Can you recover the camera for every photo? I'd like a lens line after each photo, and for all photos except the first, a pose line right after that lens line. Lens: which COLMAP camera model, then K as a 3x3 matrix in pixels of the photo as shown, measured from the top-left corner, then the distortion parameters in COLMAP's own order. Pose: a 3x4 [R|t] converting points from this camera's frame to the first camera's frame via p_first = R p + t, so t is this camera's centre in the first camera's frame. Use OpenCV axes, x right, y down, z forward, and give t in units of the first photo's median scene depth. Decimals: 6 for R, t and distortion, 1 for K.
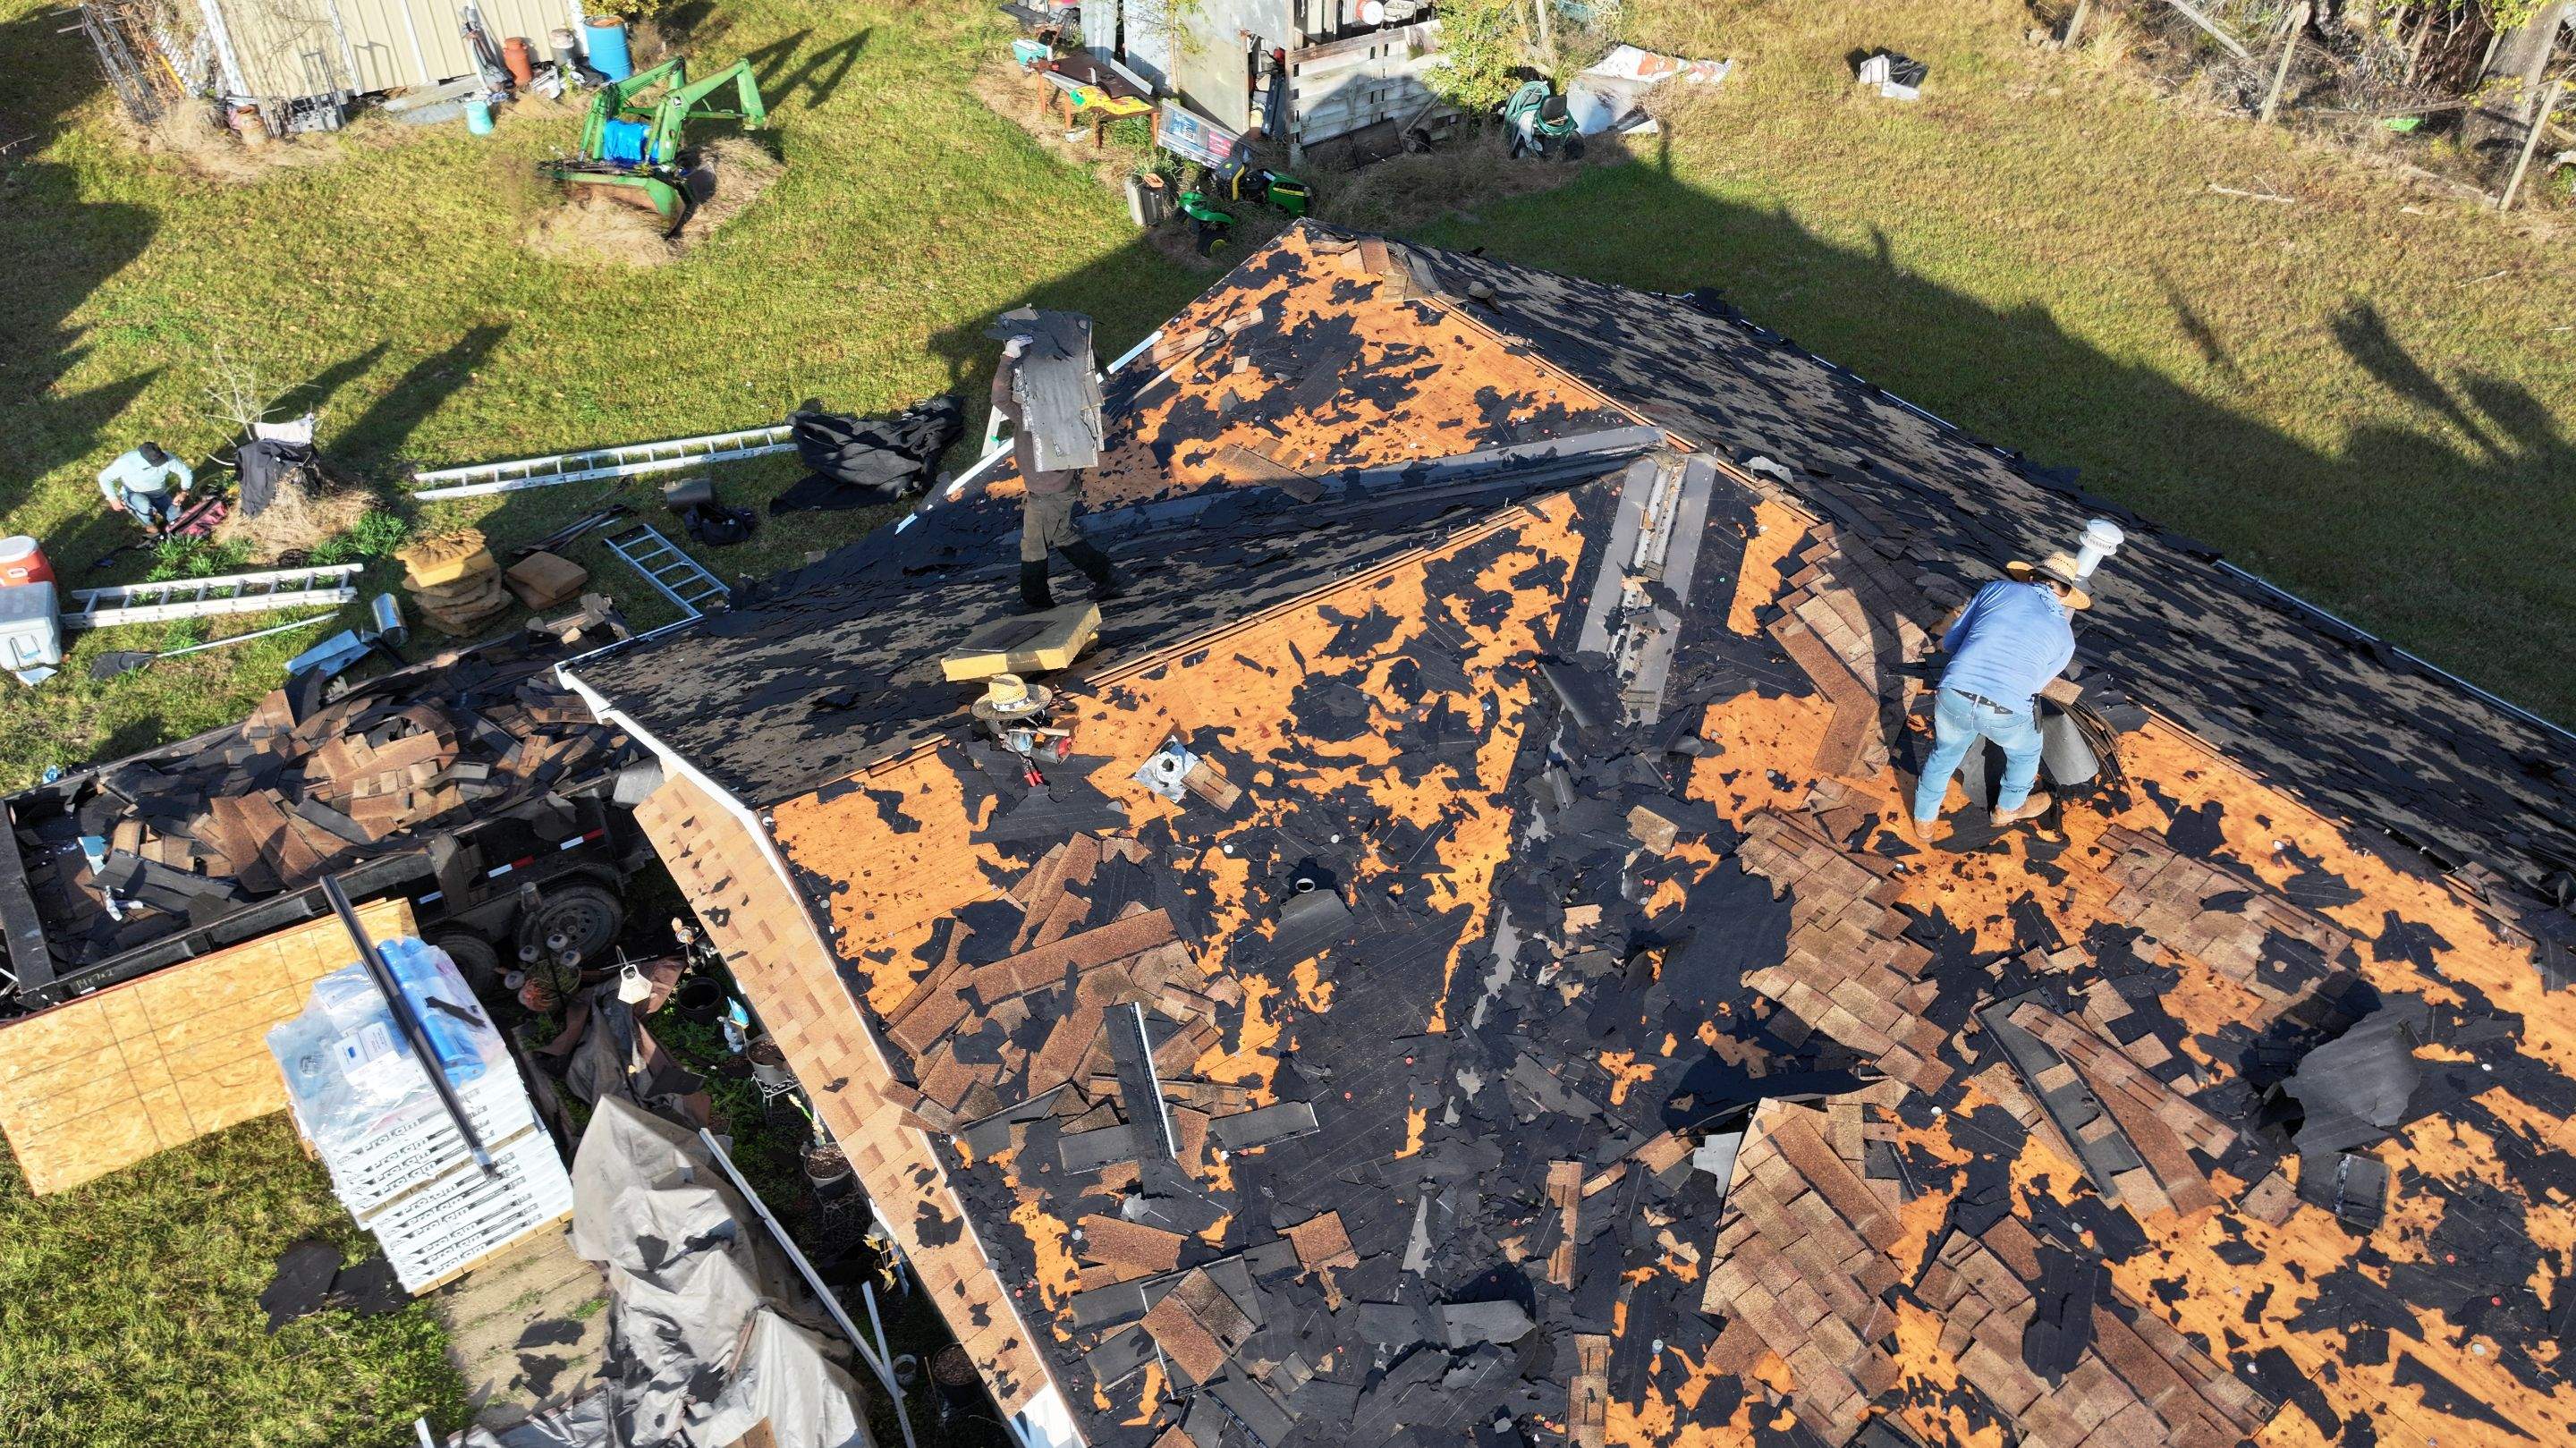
lens RADIAL K [[1801.7, 0, 1283.4], [0, 1801.7, 726.8], [0, 0, 1]] dist [0.005603, 0.004479]
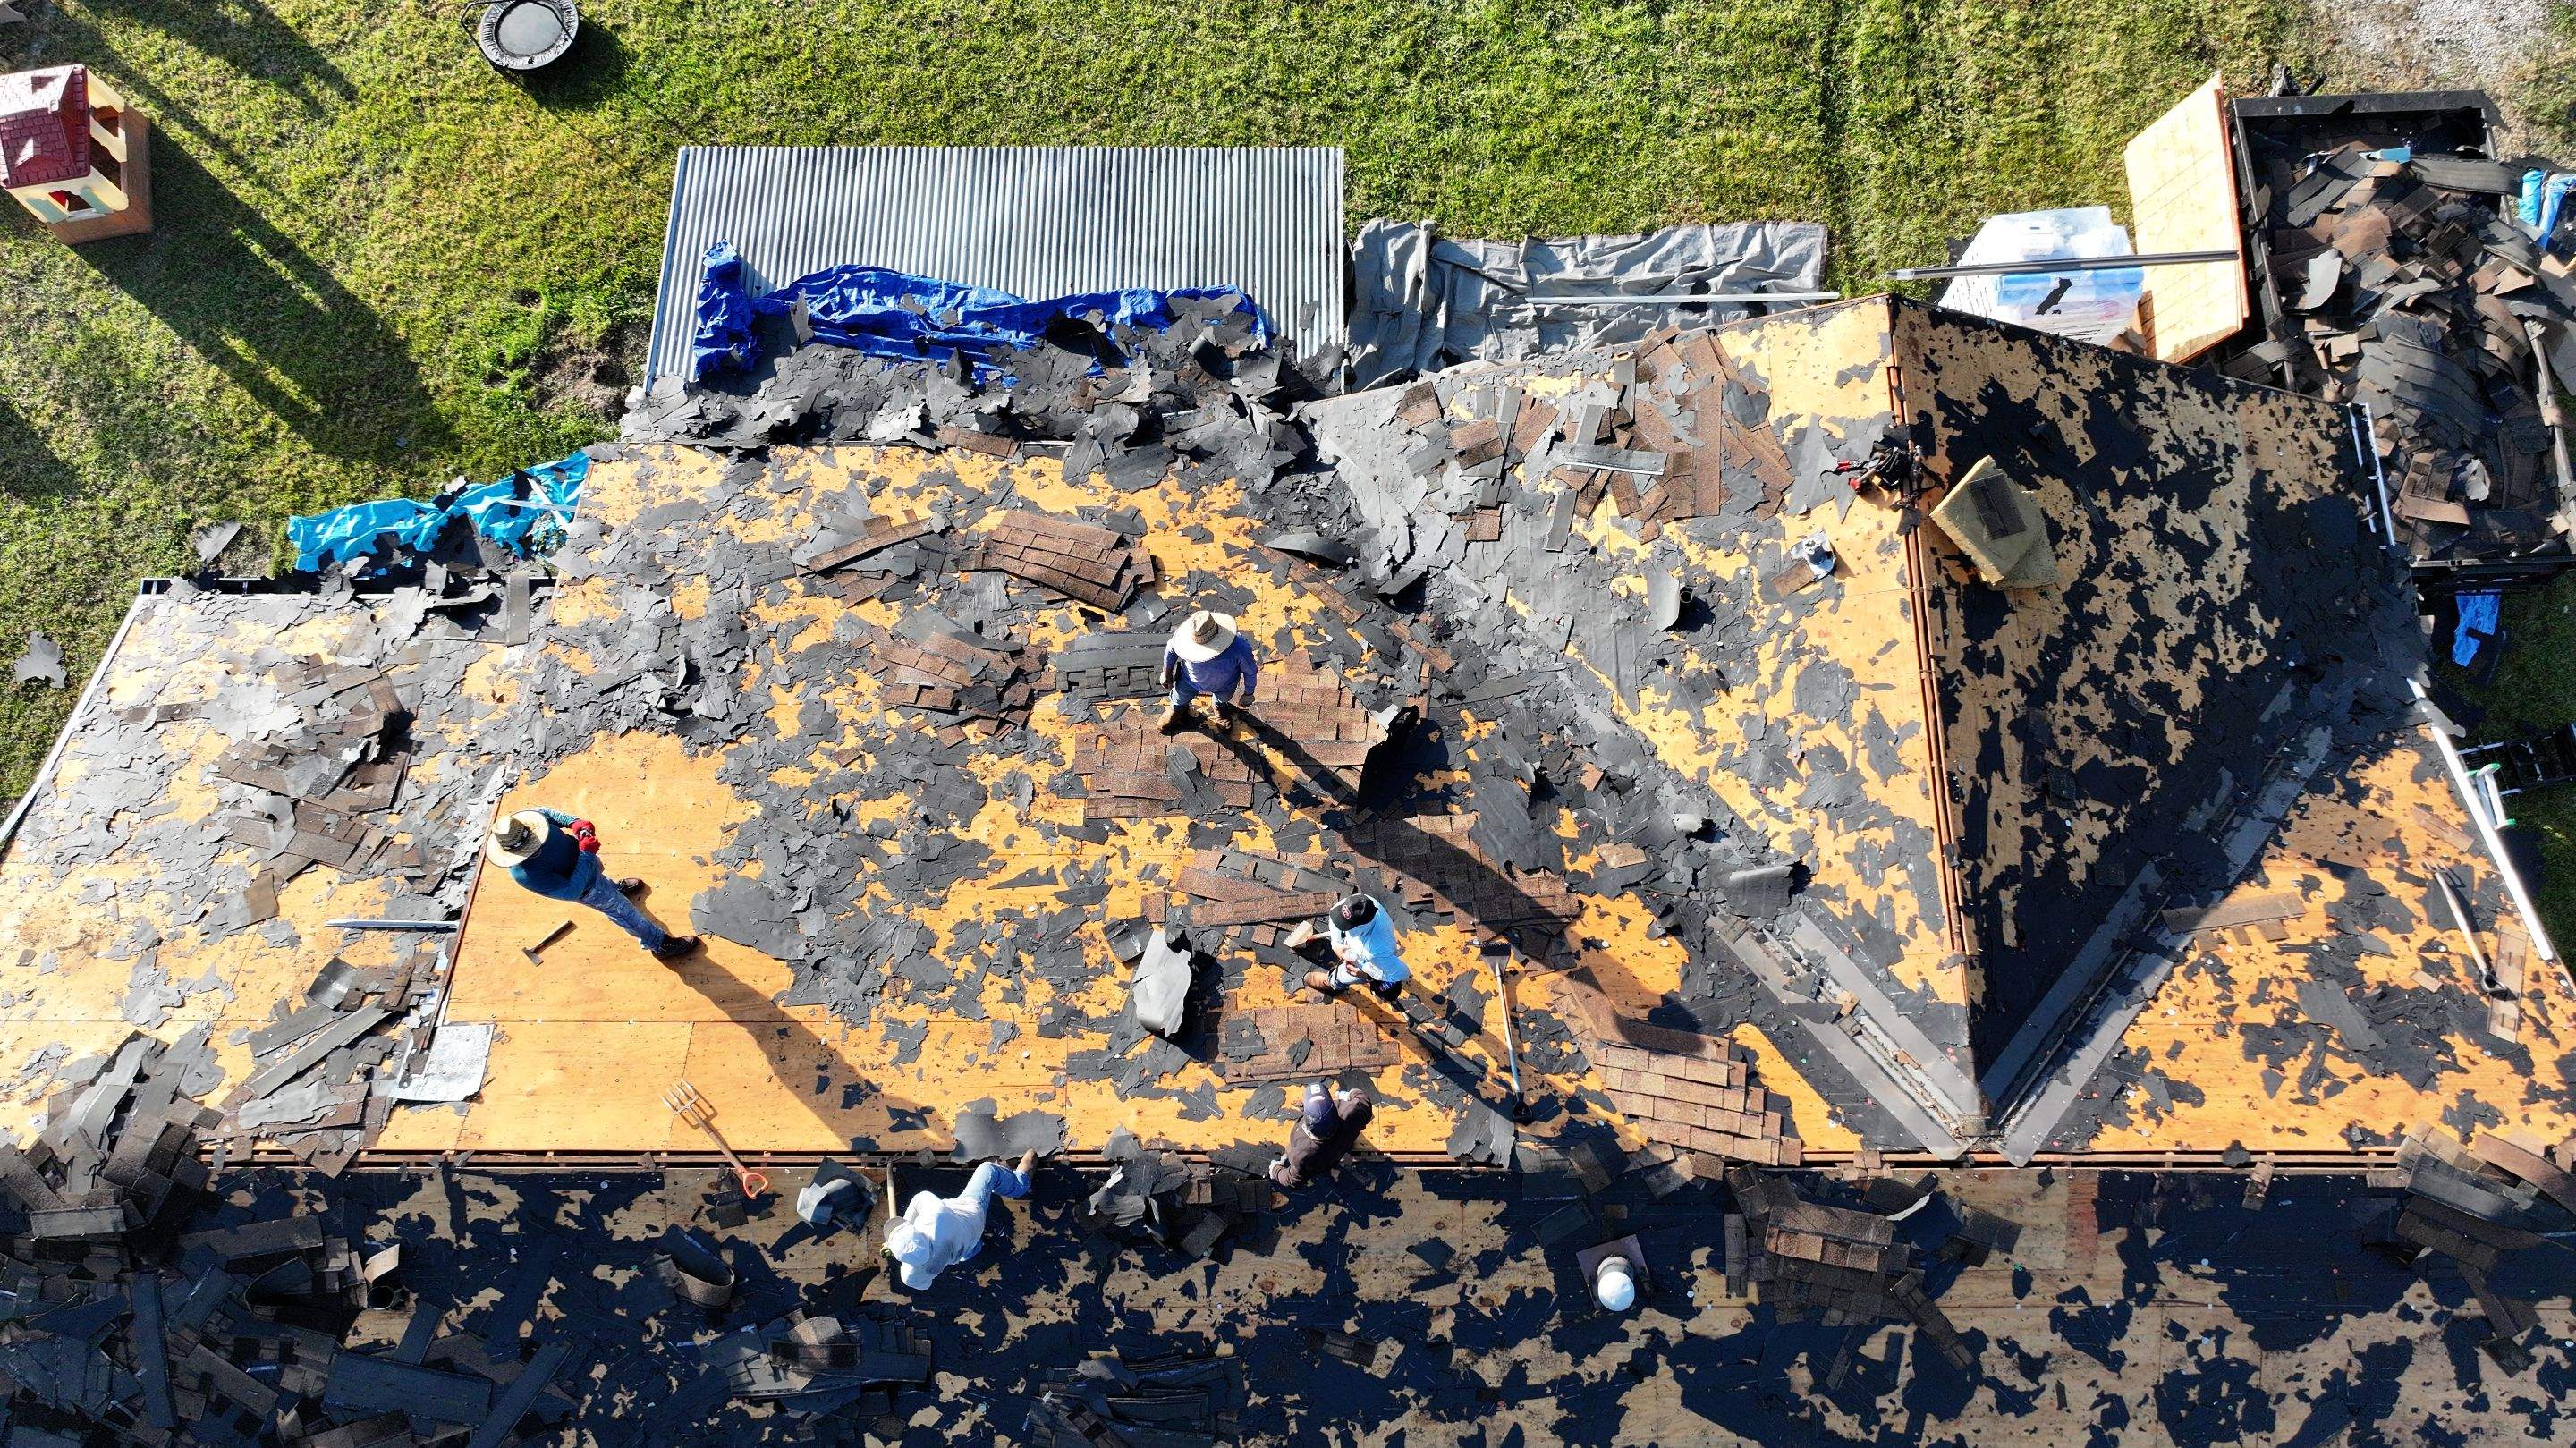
lens RADIAL K [[1829.6, 0, 1294.0], [0, 1829.6, 711.3], [0, 0, 1]] dist [0.008933, 0.005951]
pose [[-0.566983, 0.787721, -0.240885, 0.508343], [-0.508709, -0.104841, 0.854531, -0.837783], [0.647878, 0.607045, 0.460164, 0.139803]]
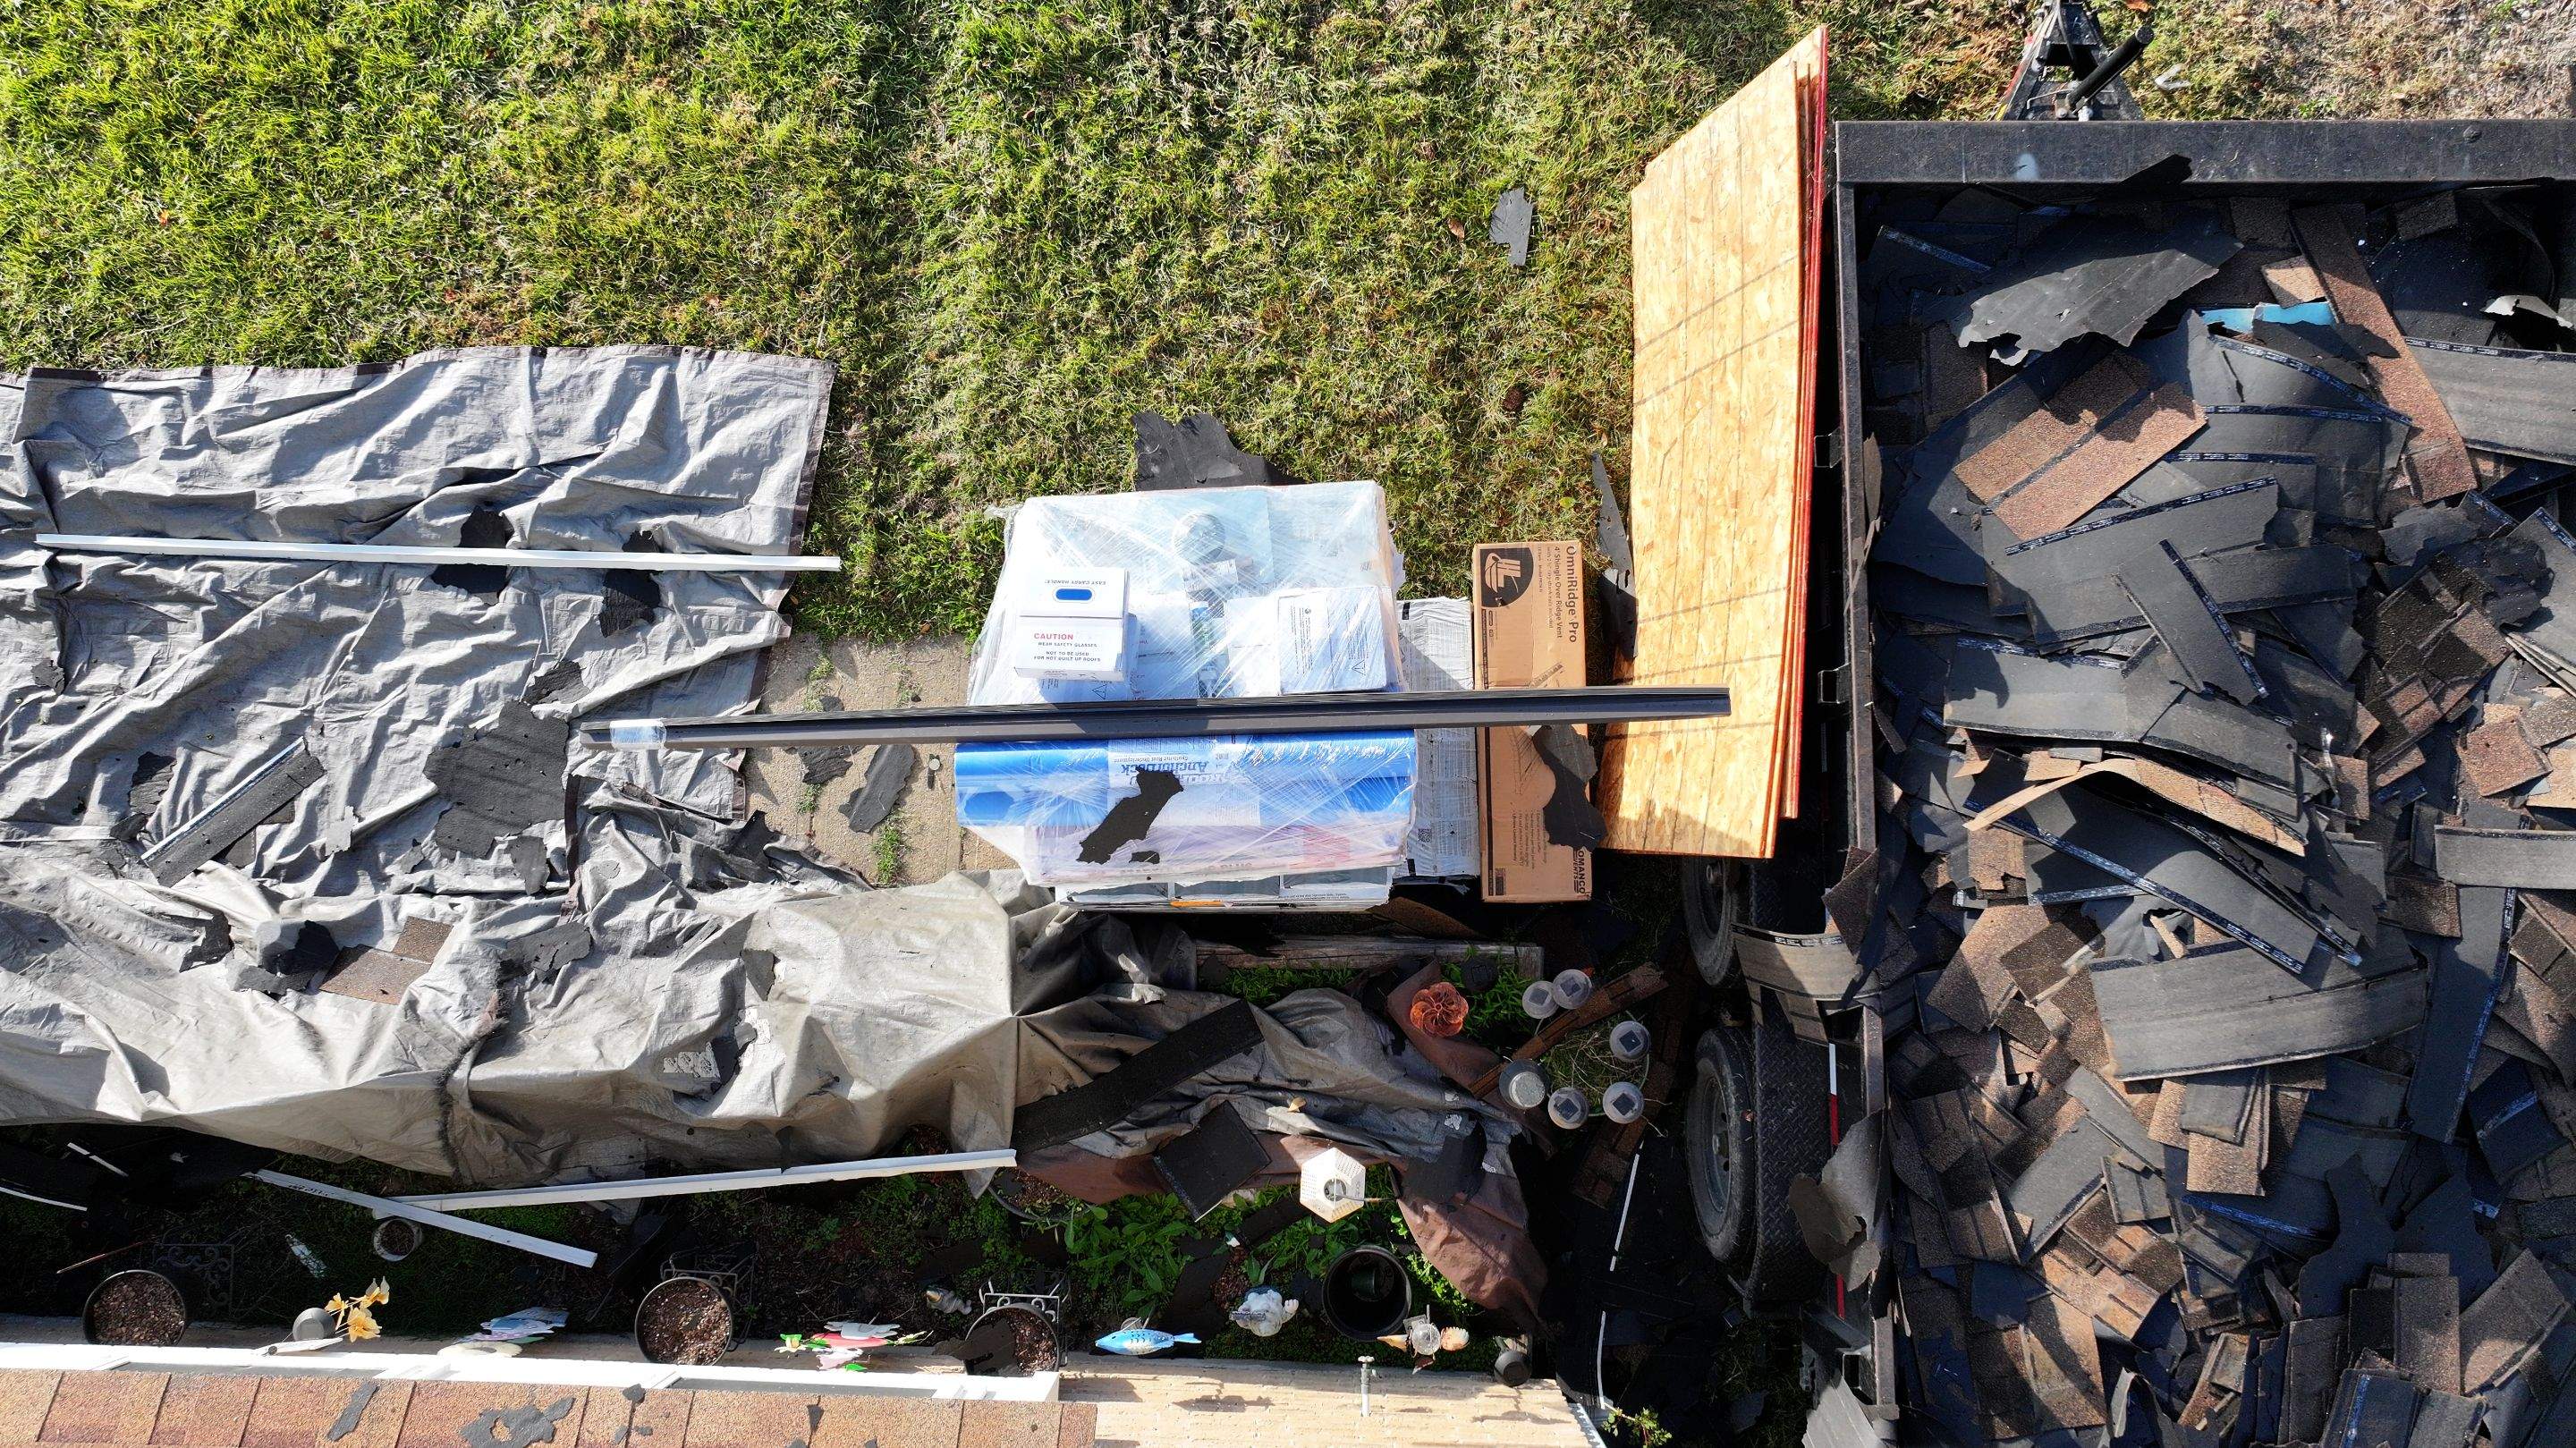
lens RADIAL K [[1829.6, 0, 1294.0], [0, 1829.6, 711.3], [0, 0, 1]] dist [0.008933, 0.005951]
pose [[-0.597621, 0.795781, -0.097883, -0.472254], [-0.494943, -0.270110, 0.825877, -0.240867], [0.630778, 0.542008, 0.555290, 0.776386]]
